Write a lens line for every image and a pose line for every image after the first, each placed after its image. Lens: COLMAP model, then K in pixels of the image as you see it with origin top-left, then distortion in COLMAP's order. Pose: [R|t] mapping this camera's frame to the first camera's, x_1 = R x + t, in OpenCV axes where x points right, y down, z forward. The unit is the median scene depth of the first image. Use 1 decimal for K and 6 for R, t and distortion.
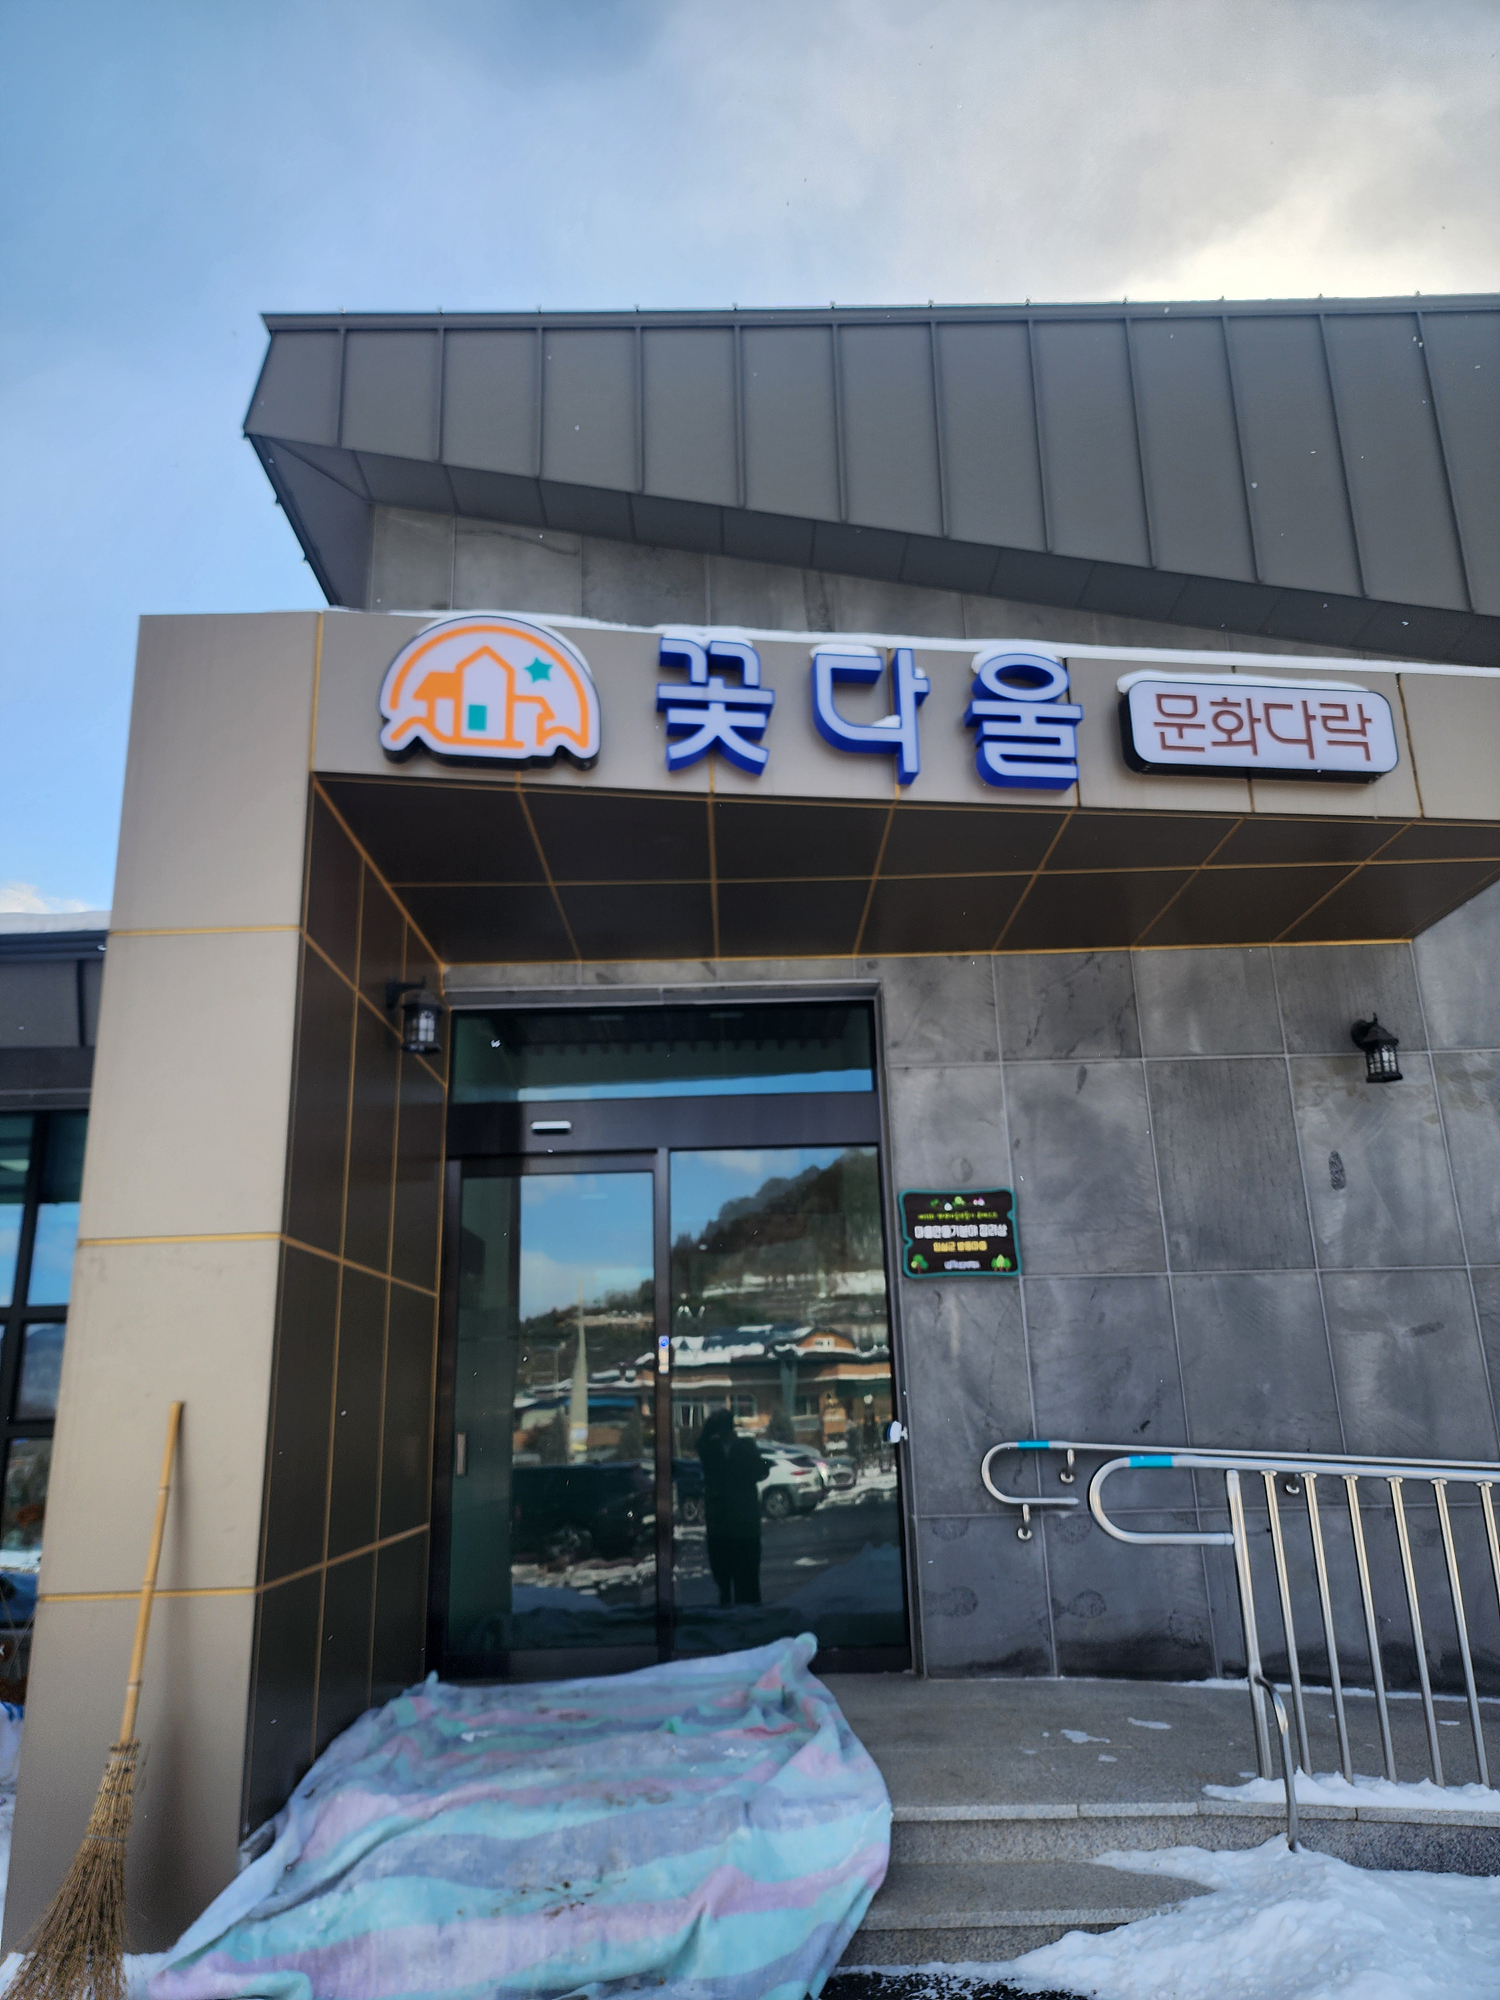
lens RADIAL K [[1346.8, 0, 737.5], [0, 1346.8, 1031.6], [0, 0, 1]] dist [0.071344, -0.034795]
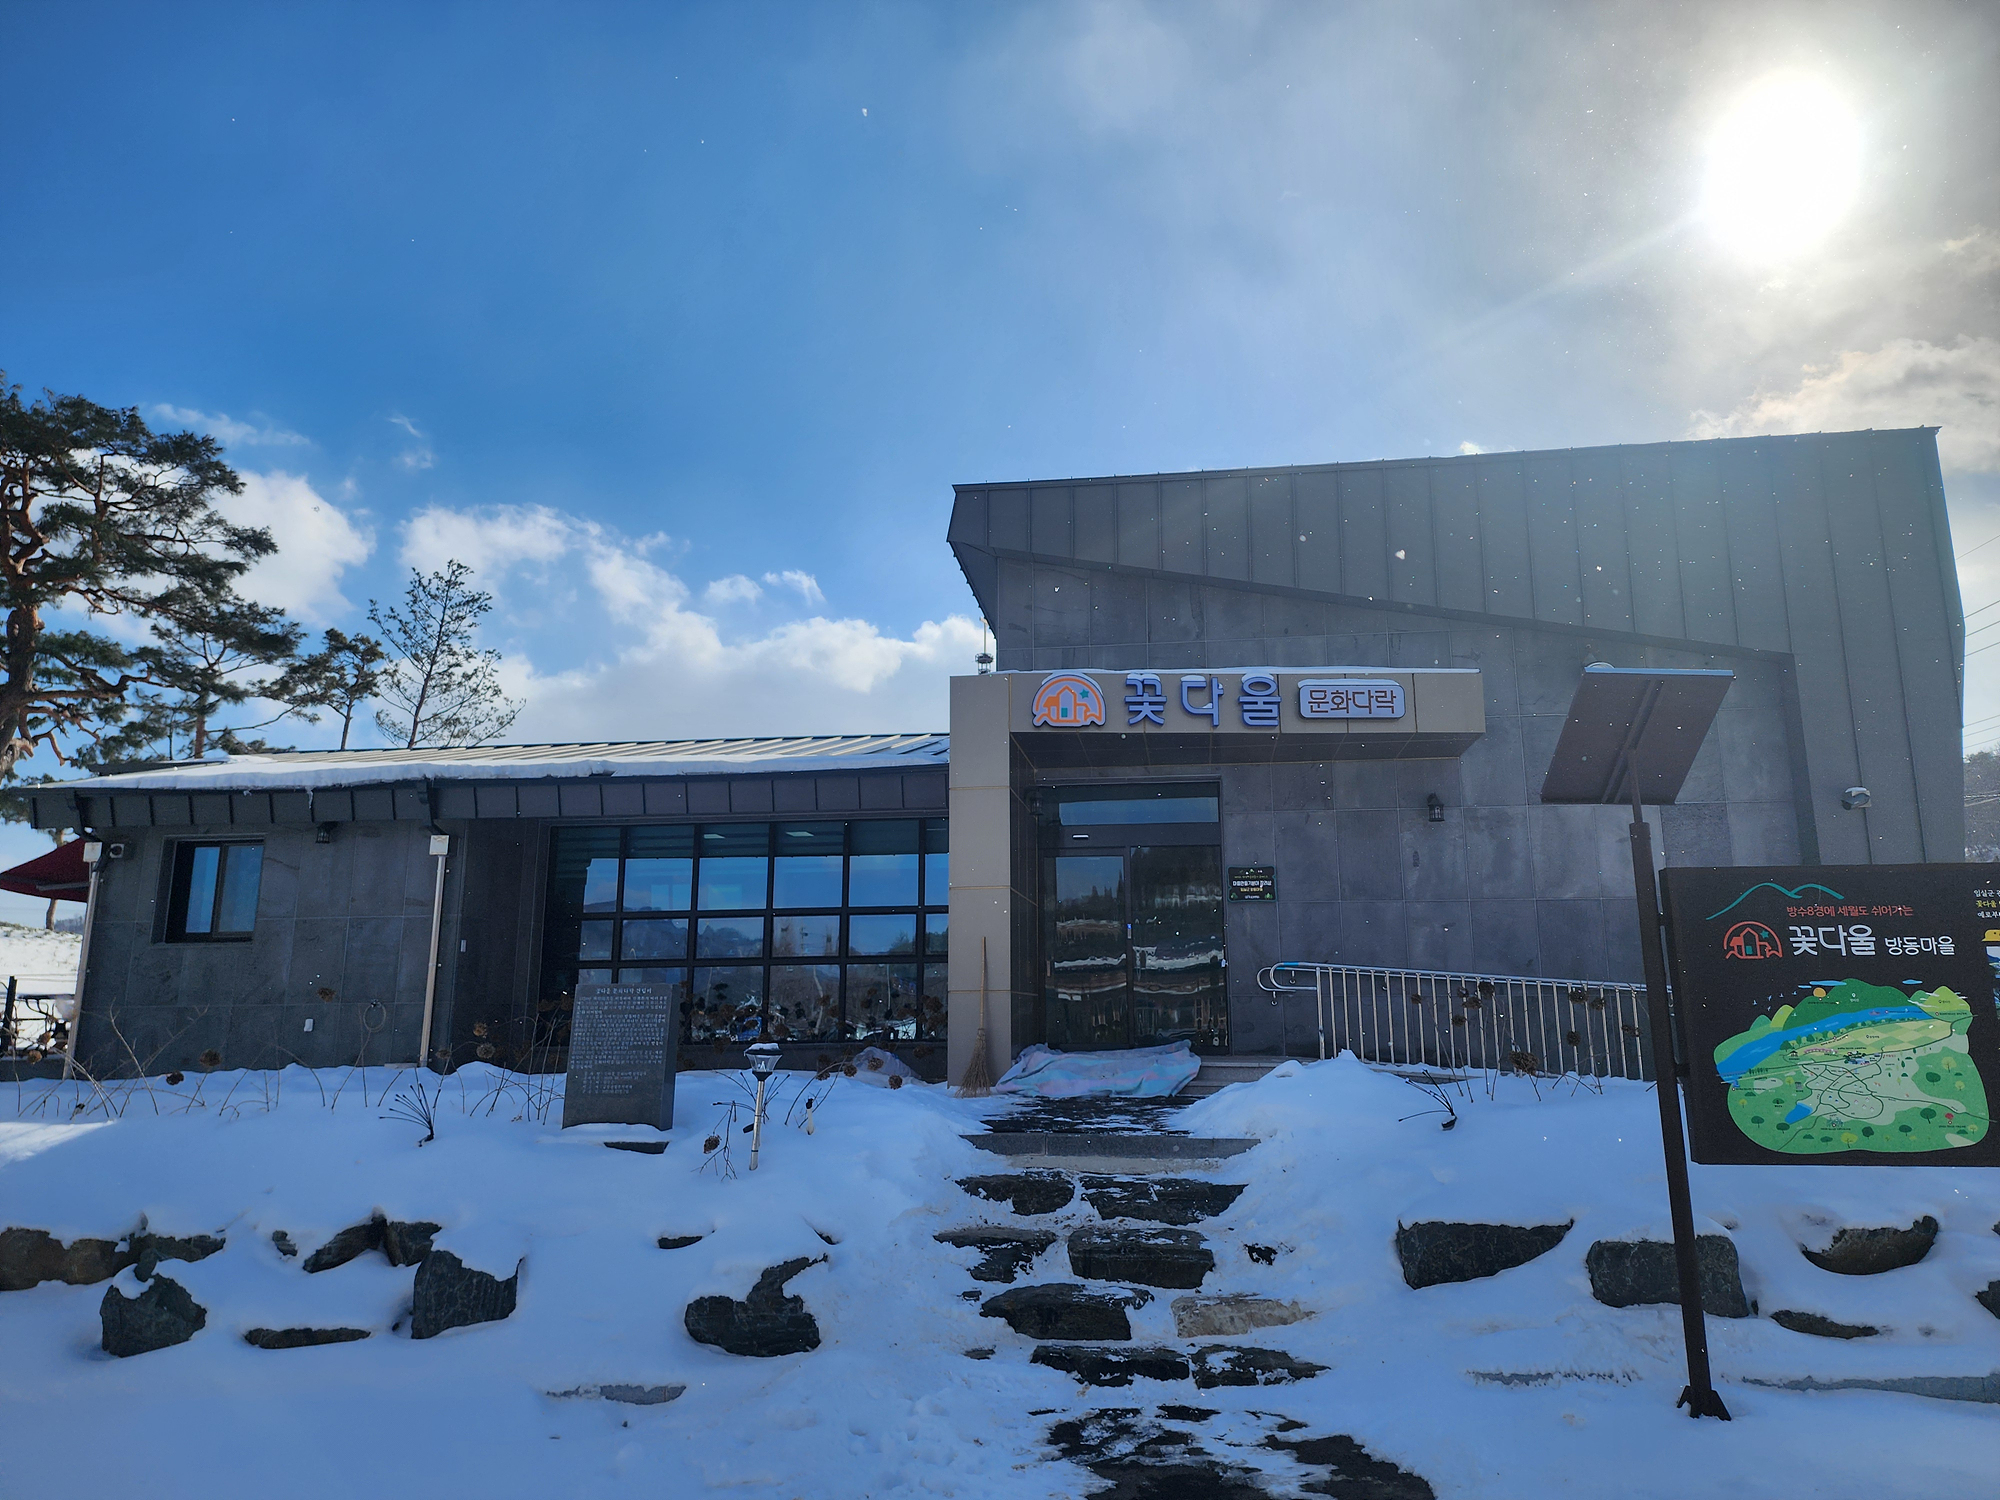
lens RADIAL K [[1342.3, 0, 1001.4], [0, 1342.3, 738.3], [0, 0, 1]] dist [0.072071, -0.051092]
pose [[0.989258, -0.003379, -0.146144, 0.074354], [0.013739, 0.997456, 0.069943, -0.285931], [0.145536, -0.071199, 0.986788, -1.427686]]
